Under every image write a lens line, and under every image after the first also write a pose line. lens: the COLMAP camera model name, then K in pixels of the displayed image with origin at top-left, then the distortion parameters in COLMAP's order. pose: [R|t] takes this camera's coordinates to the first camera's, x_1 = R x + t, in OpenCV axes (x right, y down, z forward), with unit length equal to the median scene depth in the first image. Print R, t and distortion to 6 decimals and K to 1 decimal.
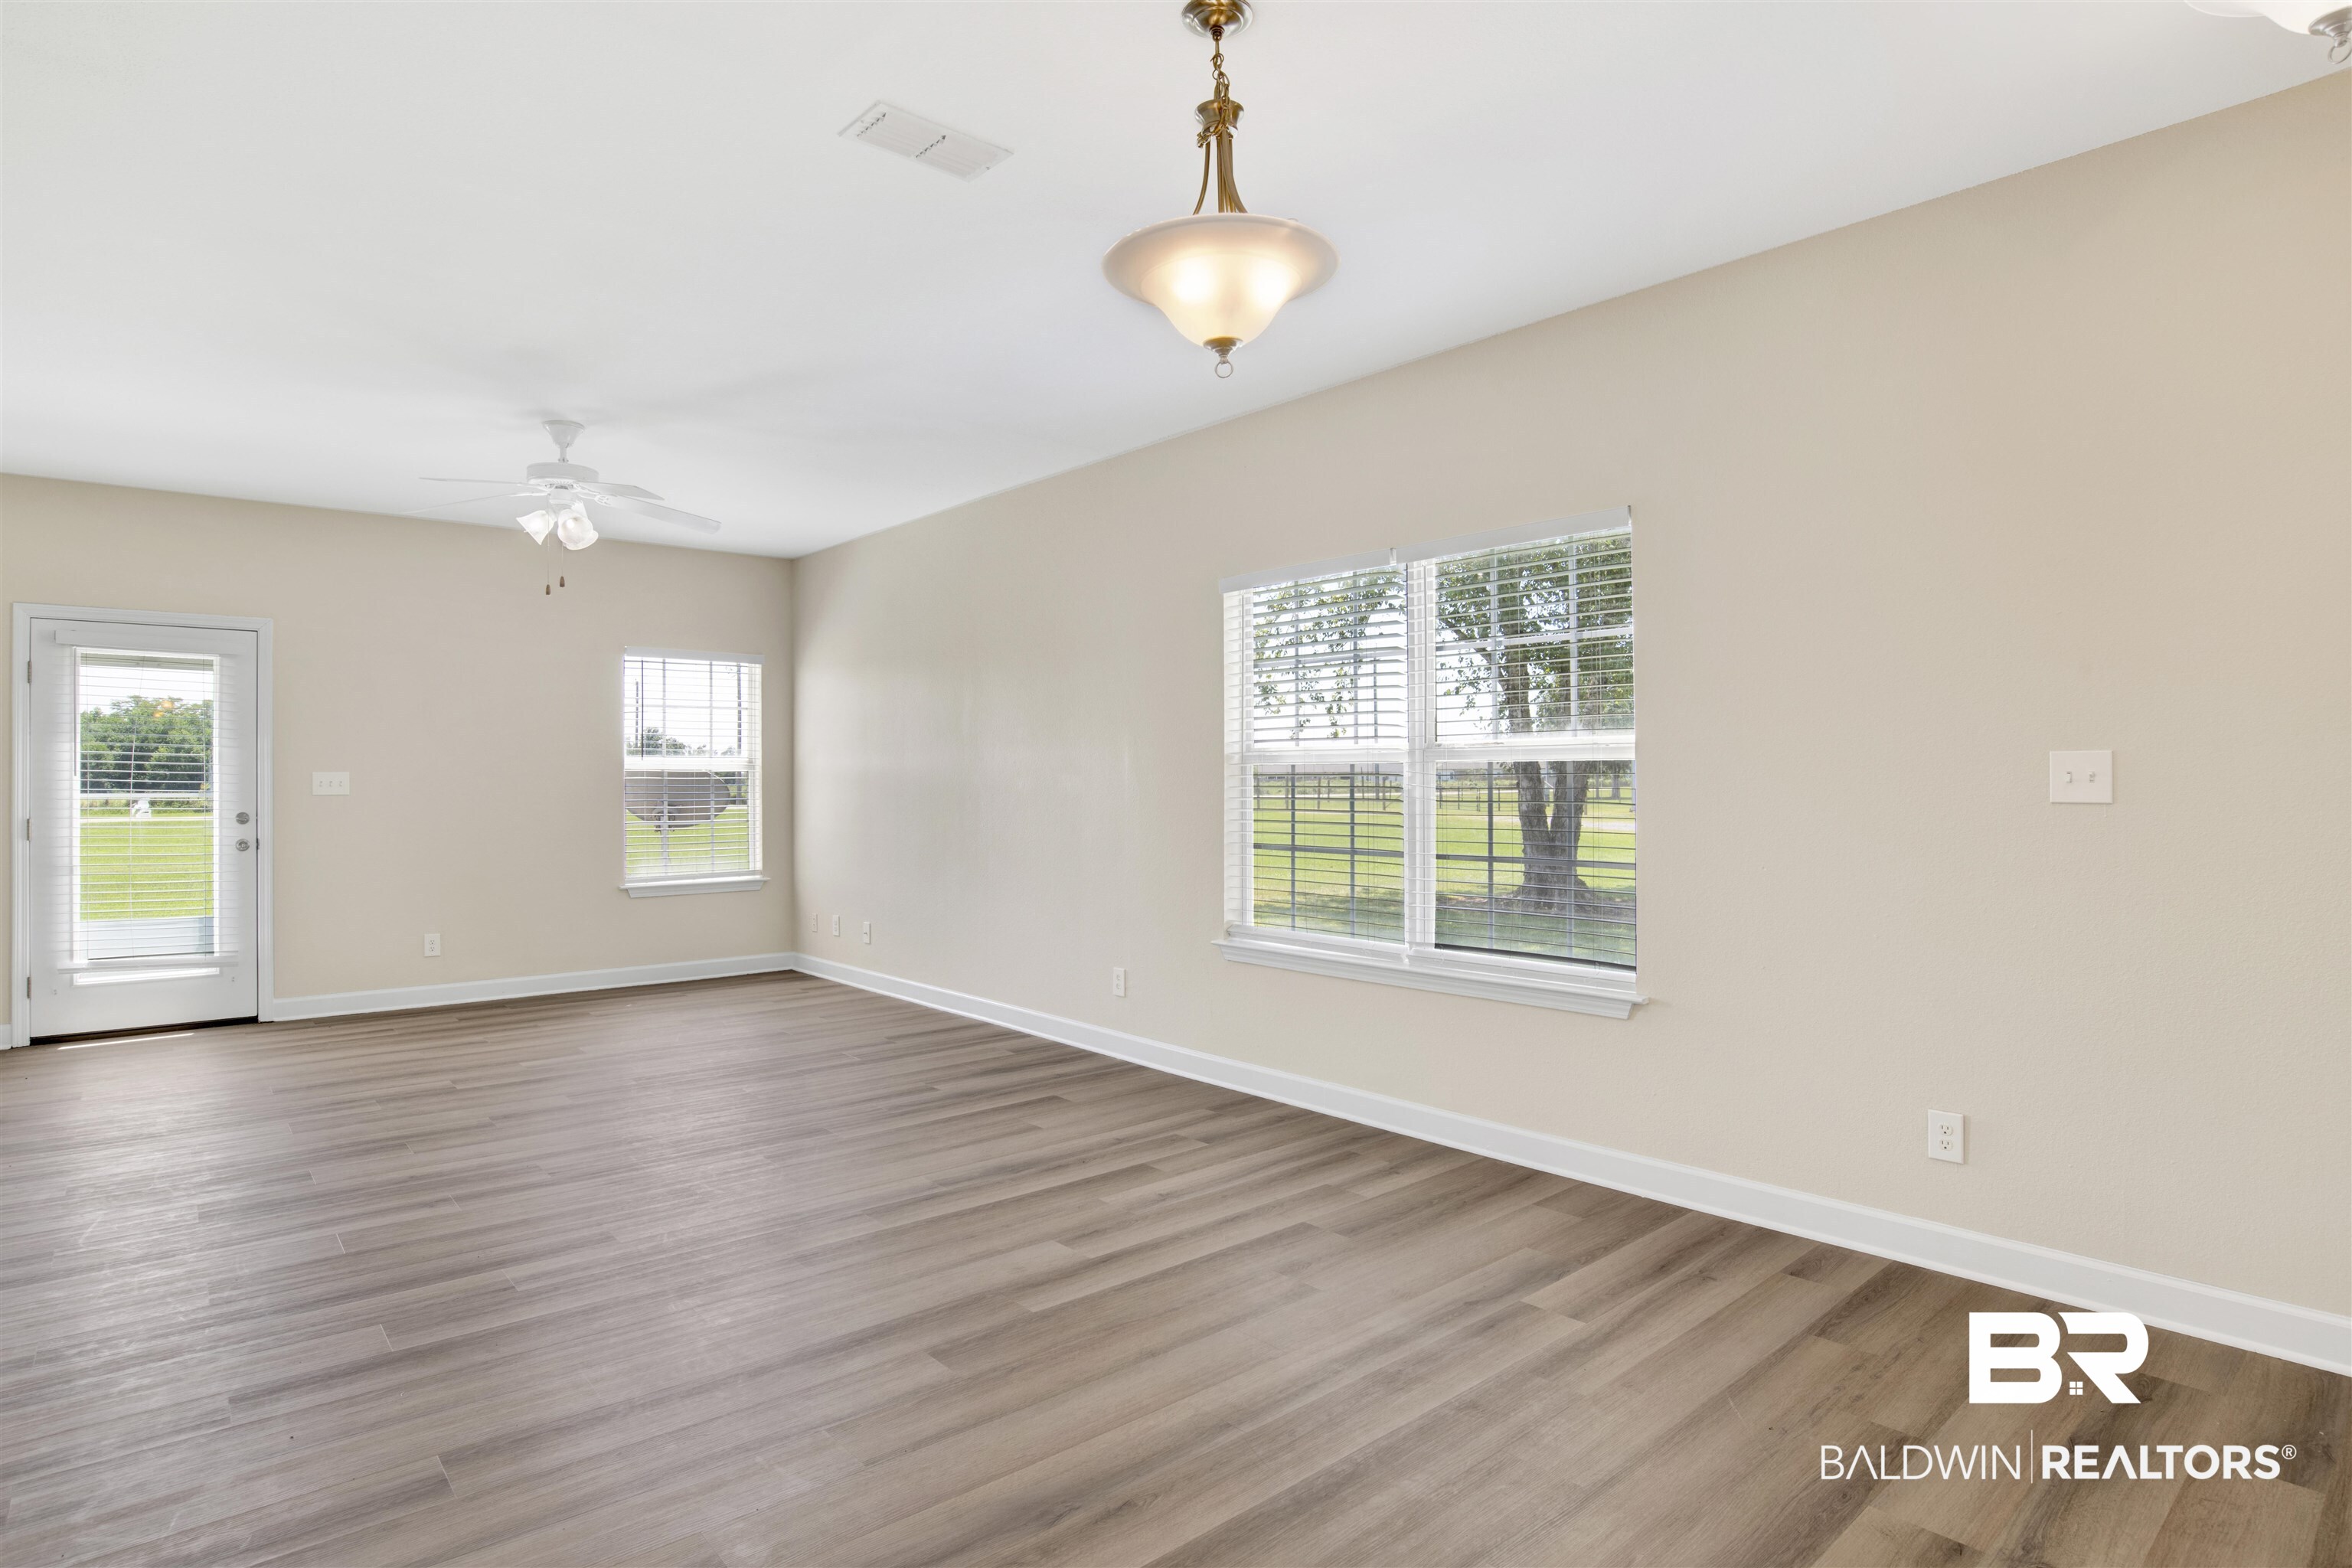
lens RADIAL K [[1235.5, 0, 1175.6], [0, 1235.5, 788.9], [0, 0, 1]] dist [-0.078763, 0.028941]
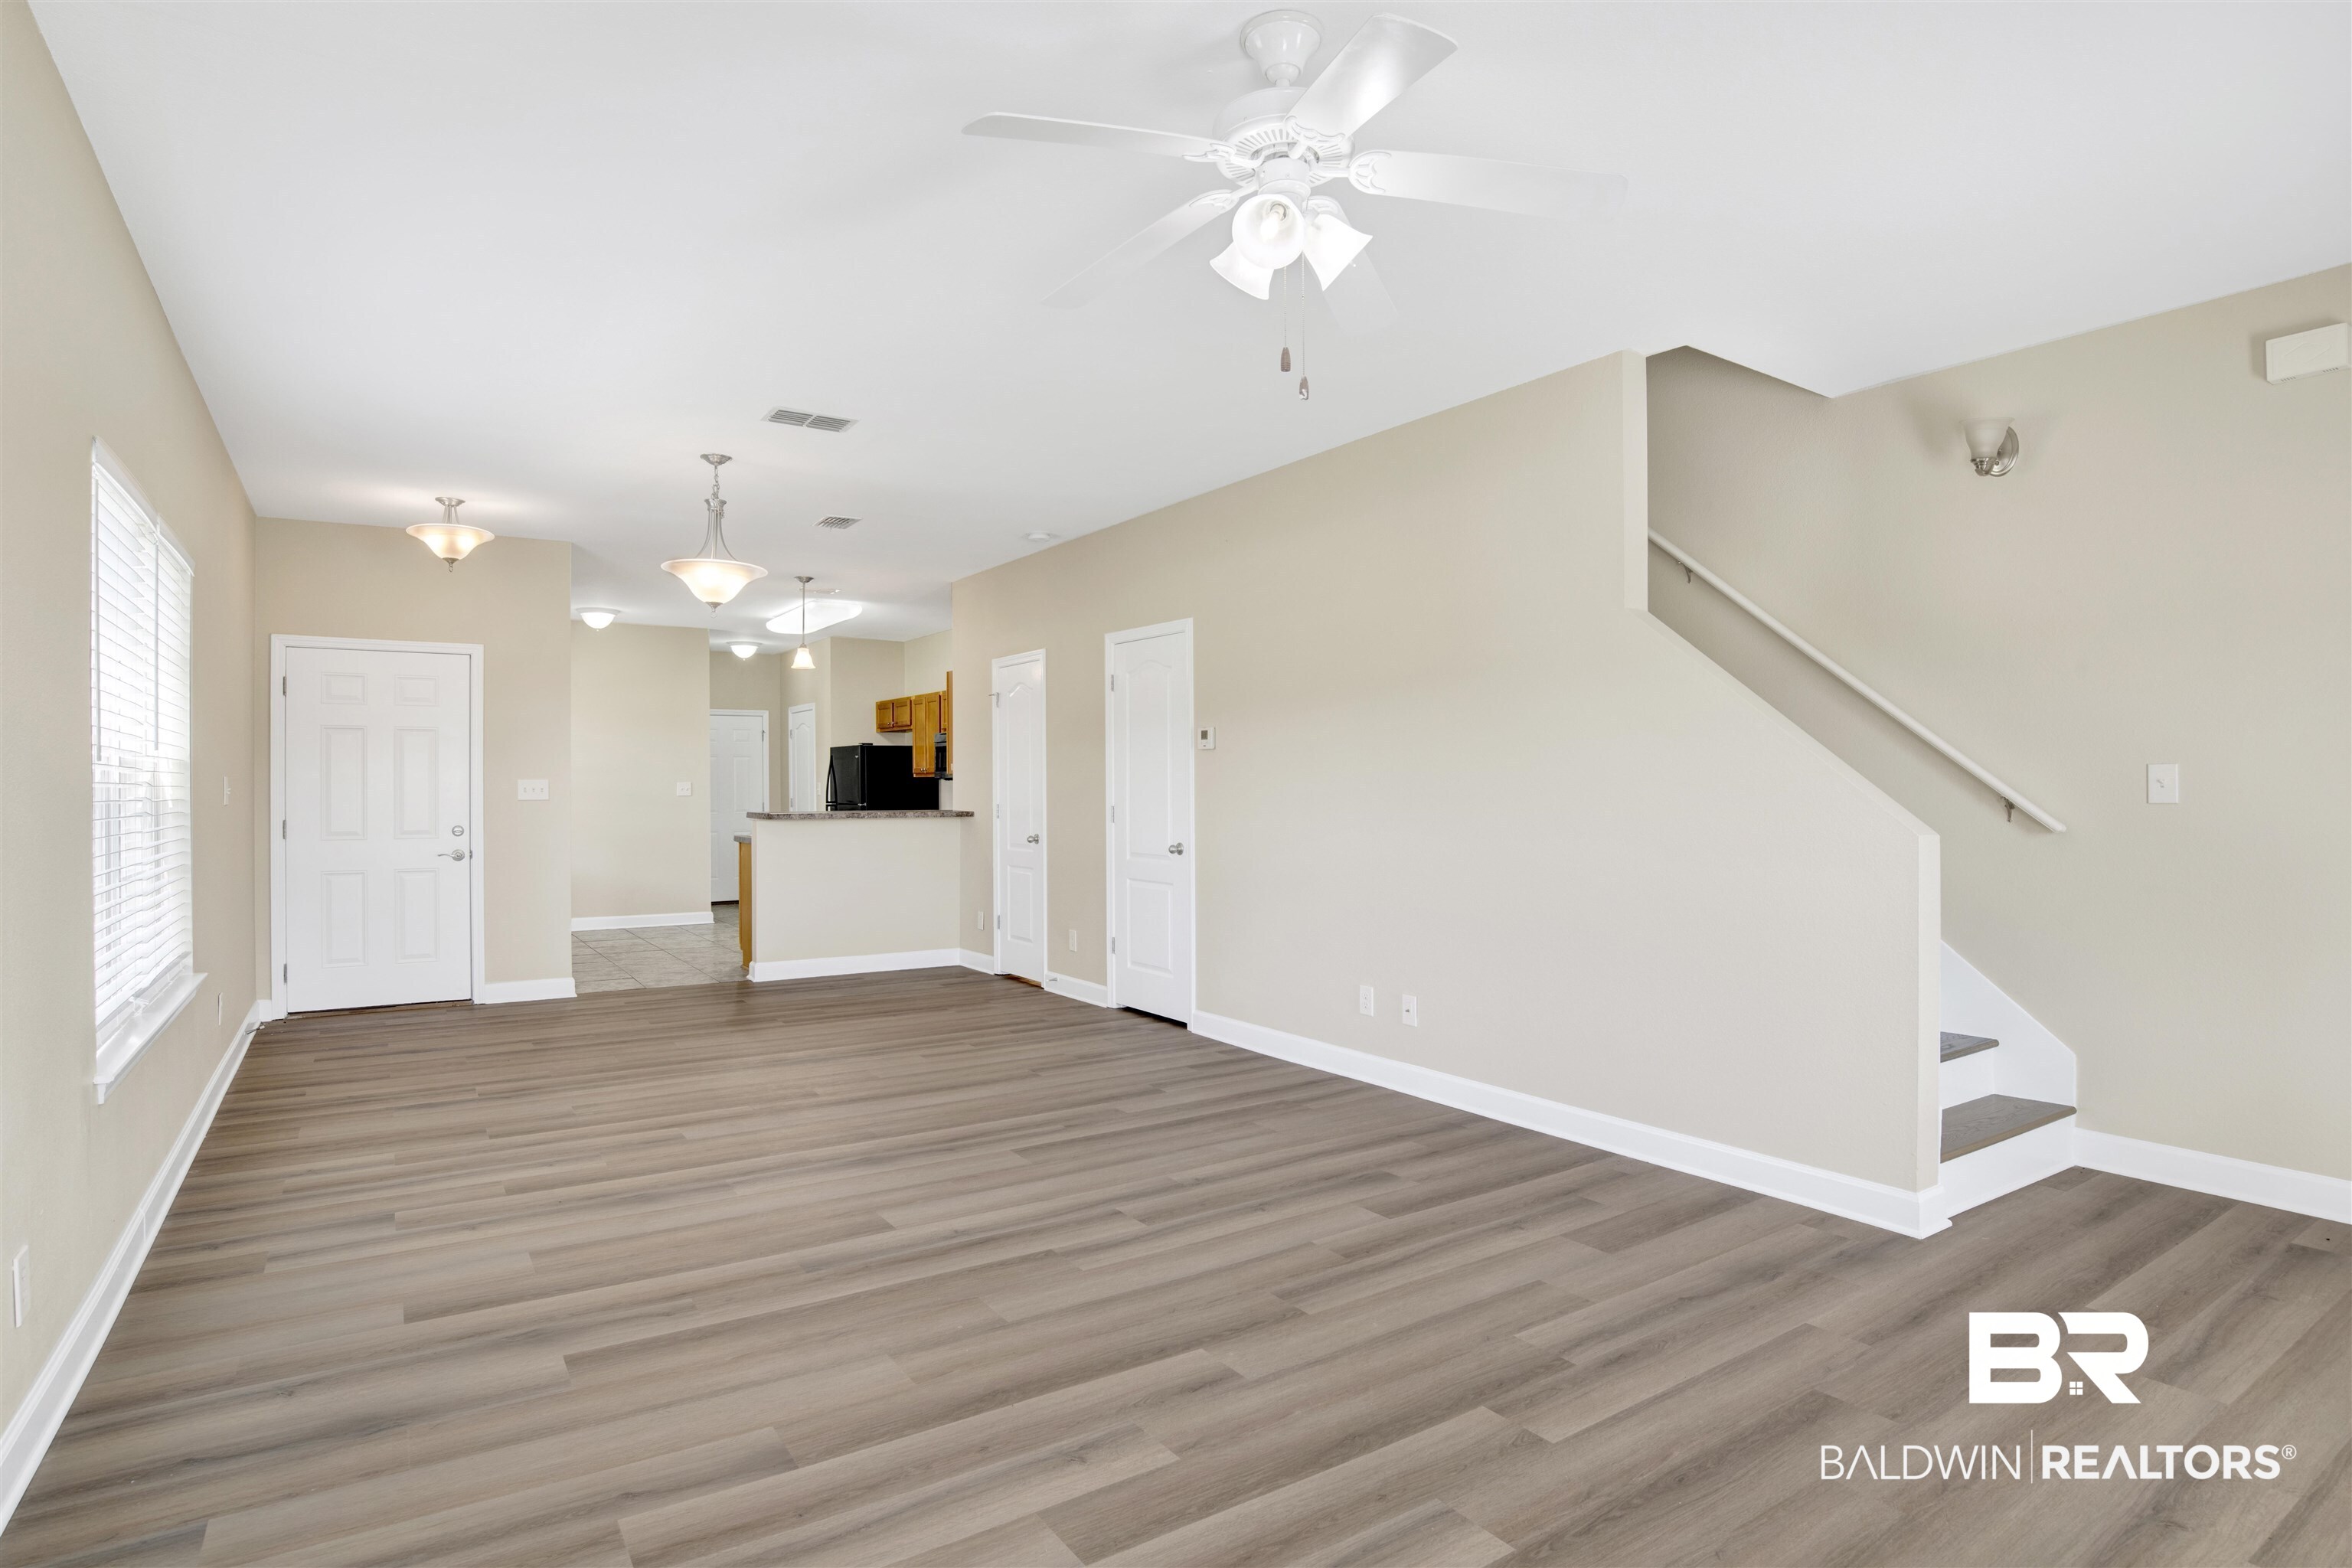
lens RADIAL K [[1217.4, 0, 1166.5], [0, 1217.4, 791.5], [0, 0, 1]] dist [-0.082539, 0.029897]
pose [[-0.990364, 0.006356, 0.138340, -0.660865], [0.007867, 0.999915, 0.010379, -0.010489], [-0.138262, 0.011368, -0.990330, 1.838855]]
